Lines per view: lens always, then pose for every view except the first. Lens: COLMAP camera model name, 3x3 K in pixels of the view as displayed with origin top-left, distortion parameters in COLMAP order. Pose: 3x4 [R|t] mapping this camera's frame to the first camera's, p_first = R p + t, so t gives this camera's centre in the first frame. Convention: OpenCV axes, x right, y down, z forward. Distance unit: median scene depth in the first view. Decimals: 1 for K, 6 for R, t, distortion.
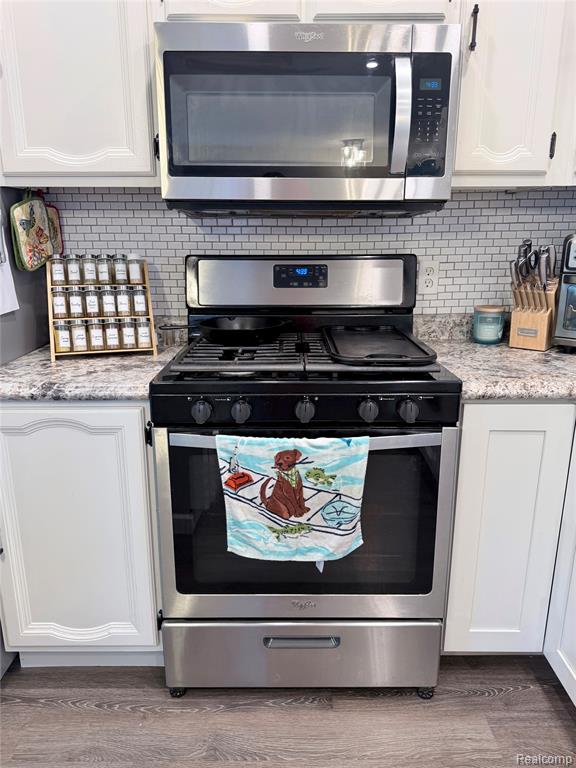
lens RADIAL K [[567.2, 0, 288.0], [0, 567.2, 384.0], [0, 0, 1]] dist [0.005085, 0.000487]
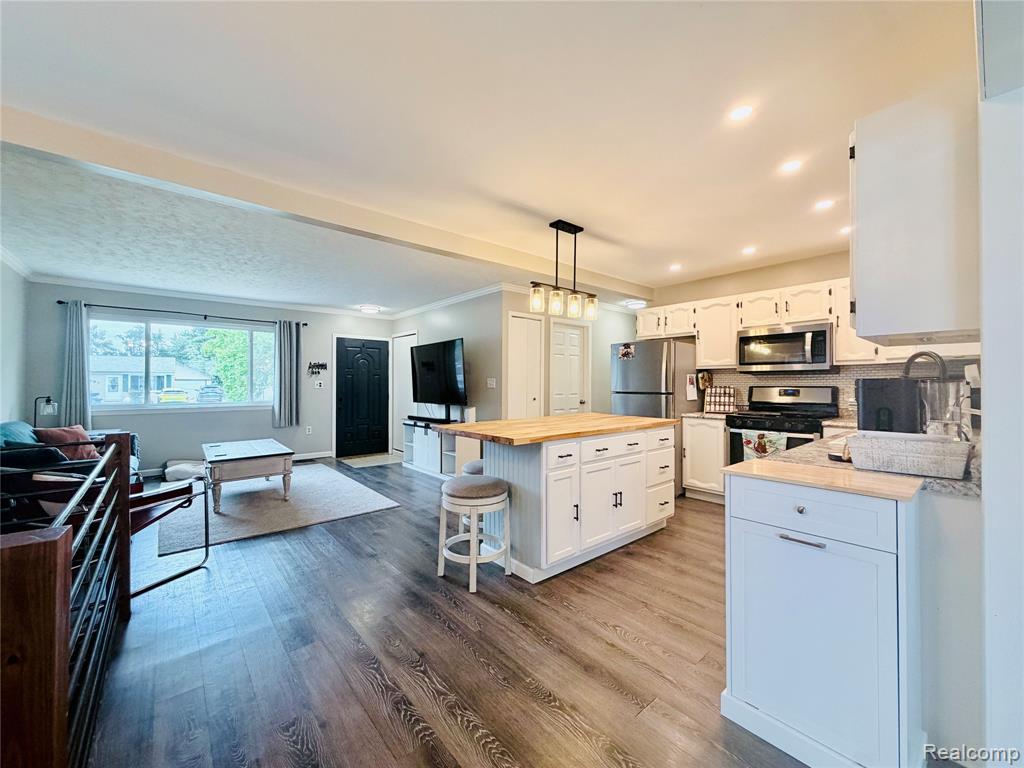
lens RADIAL K [[411.7, 0, 512.0], [0, 411.7, 384.0], [0, 0, 1]] dist [-0.000474, -0.000027]
pose [[0.639291, -0.000438, -0.768965, 0.903957], [-0.201016, 0.965132, -0.167668, 0.507917], [0.742226, 0.261763, 0.616912, -1.745700]]
